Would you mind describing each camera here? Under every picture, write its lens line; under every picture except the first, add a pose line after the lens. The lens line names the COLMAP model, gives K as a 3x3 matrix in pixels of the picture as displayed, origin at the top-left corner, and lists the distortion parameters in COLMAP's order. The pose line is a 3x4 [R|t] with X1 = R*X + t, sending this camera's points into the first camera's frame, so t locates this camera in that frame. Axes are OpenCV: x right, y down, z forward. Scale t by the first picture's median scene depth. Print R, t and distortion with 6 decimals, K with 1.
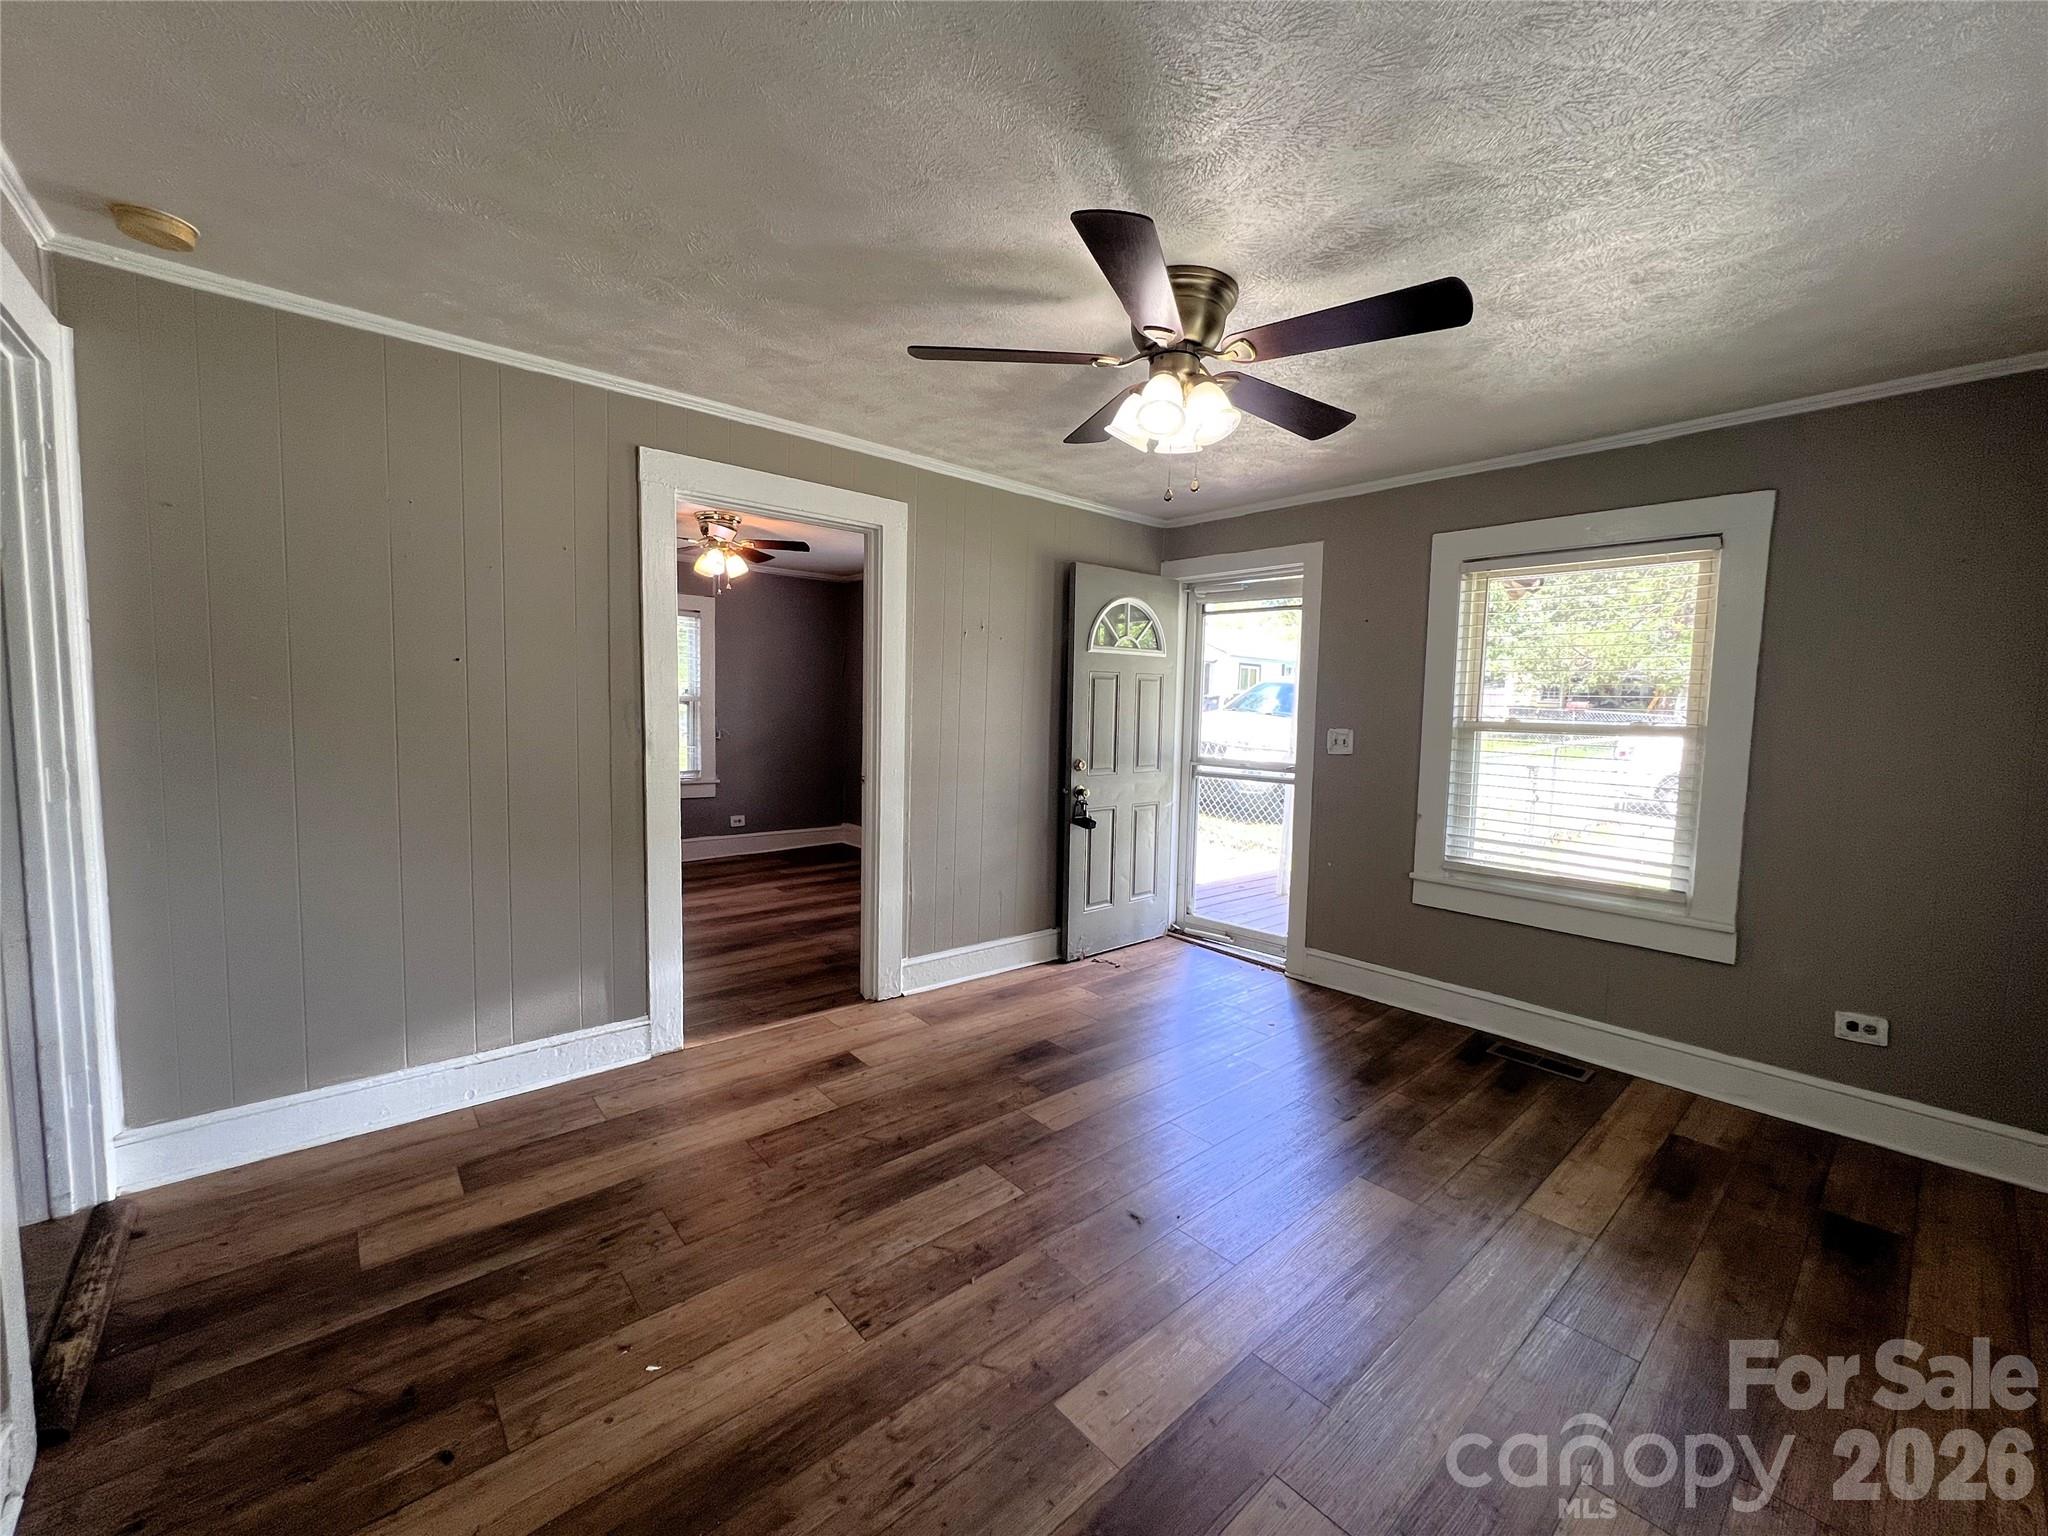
lens RADIAL K [[818.7, 0, 1025.7], [0, 818.7, 768.0], [0, 0, 1]] dist [0.001722, -0.000028]
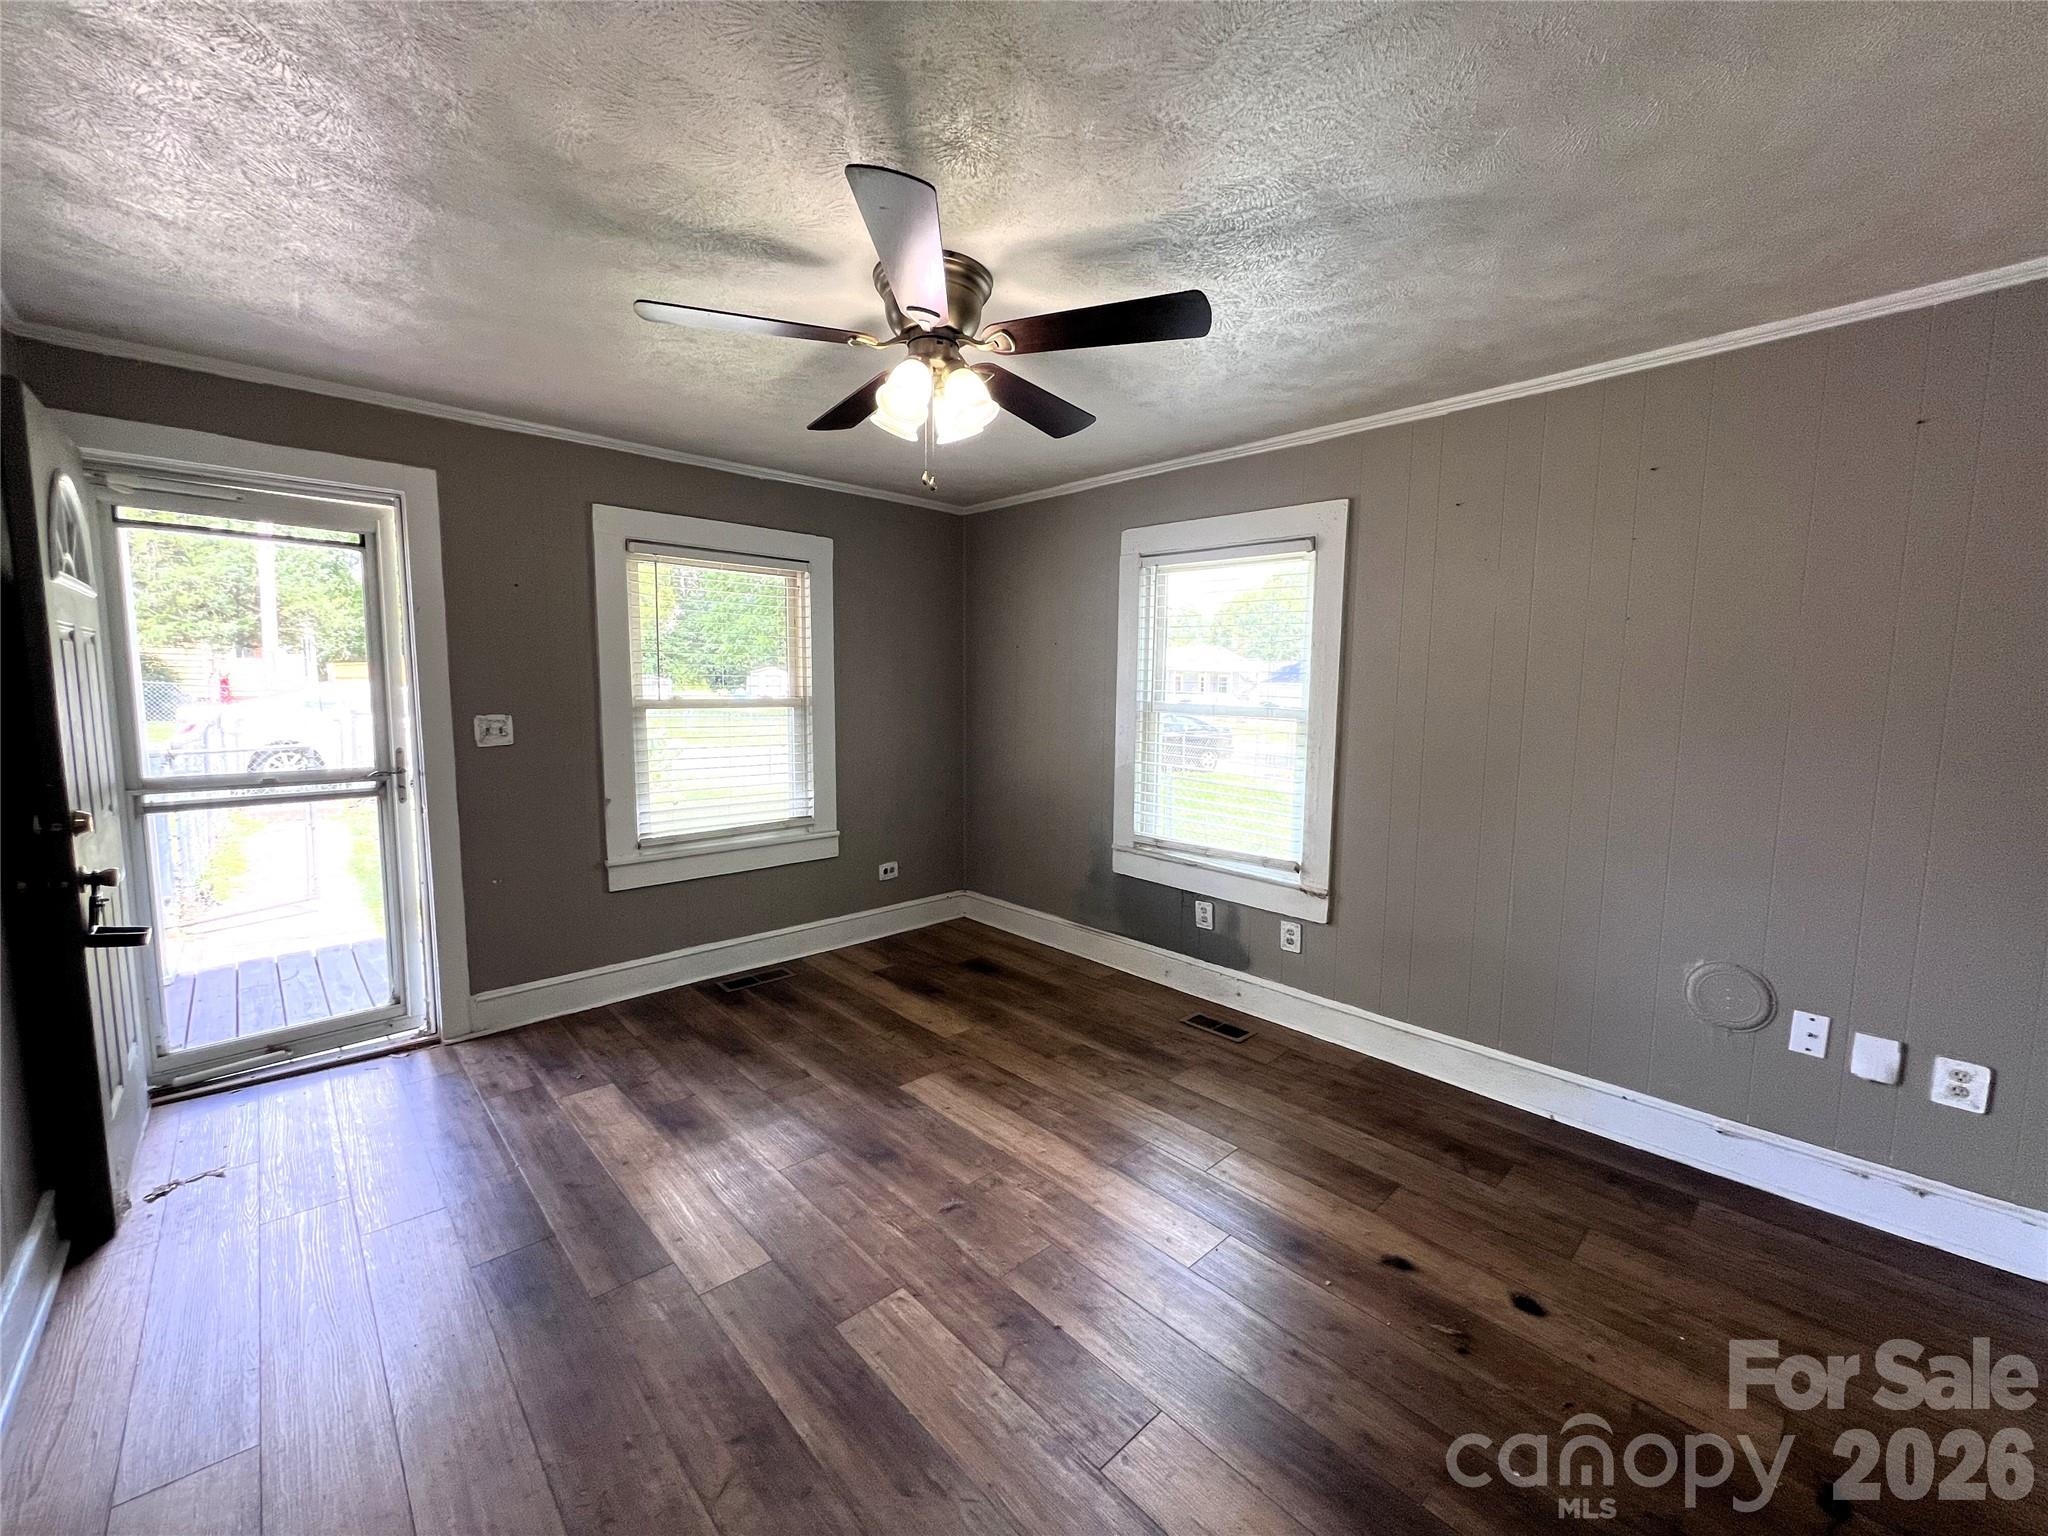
lens RADIAL K [[823.4, 0, 1020.4], [0, 823.4, 767.6], [0, 0, 1]] dist [-0.000883, 0.000184]
pose [[-0.028054, -0.120844, 0.992275, -0.572584], [0.071579, 0.989875, 0.122575, -0.075005], [-0.997040, 0.074465, -0.019120, 0.634176]]
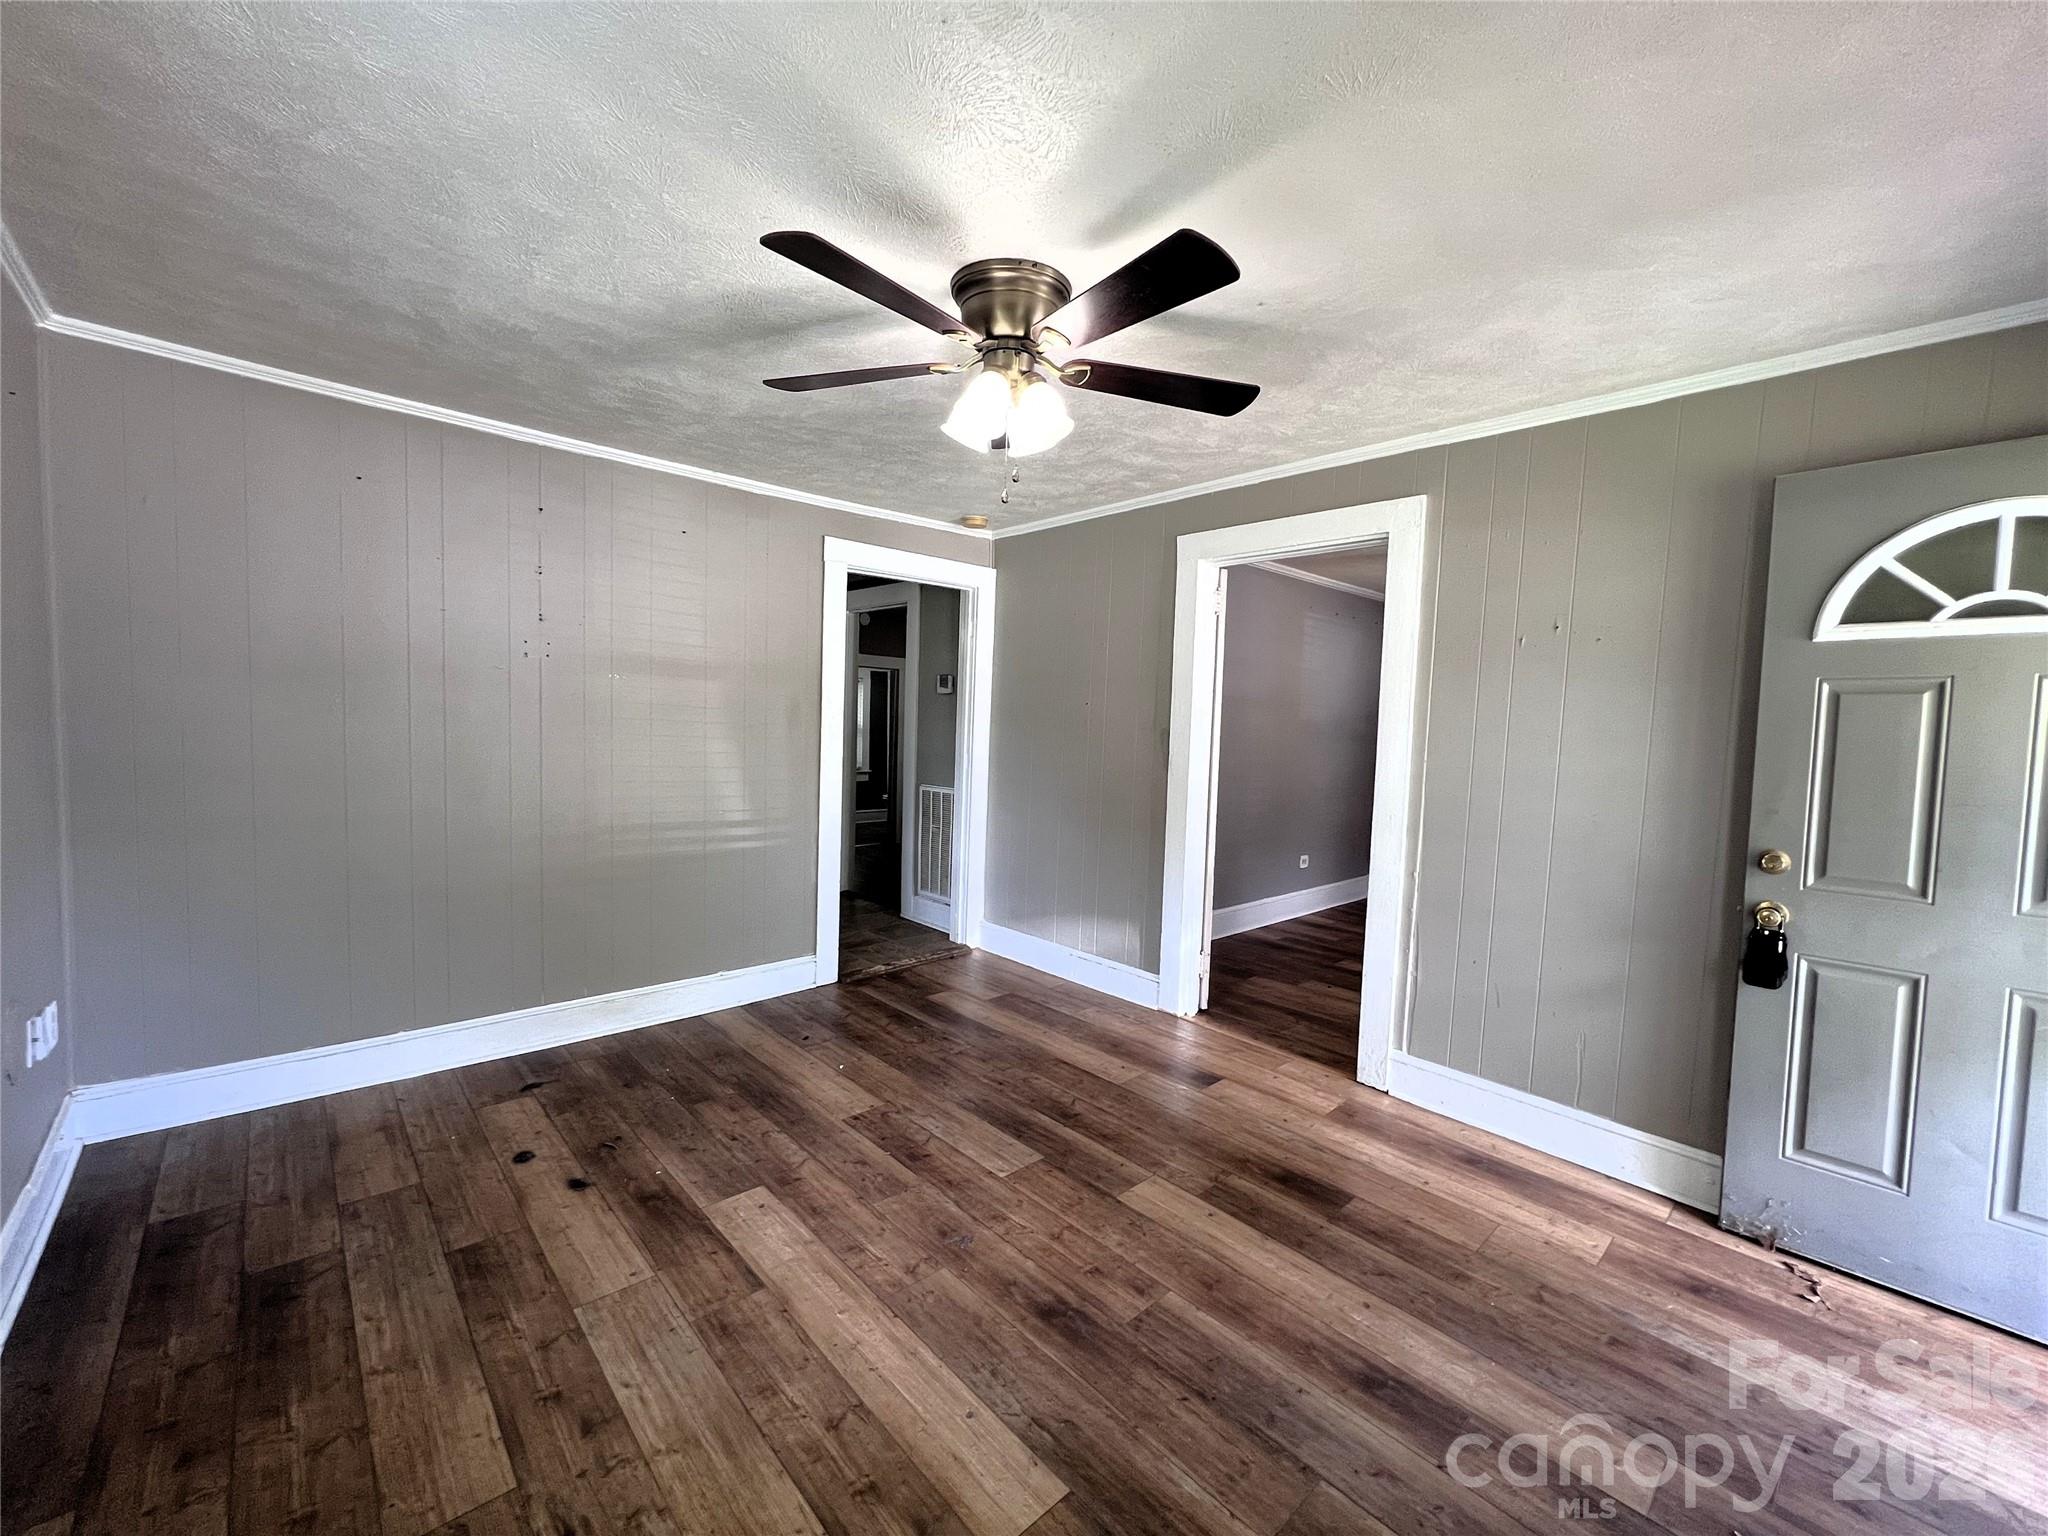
lens RADIAL K [[818.7, 0, 1031.2], [0, 818.7, 767.8], [0, 0, 1]] dist [0.001722, -0.000028]
pose [[0.031423, 0.031499, -0.999010, 0.774376], [-0.113475, 0.993153, 0.027746, -0.032423], [0.993044, 0.112491, 0.034782, 0.696746]]
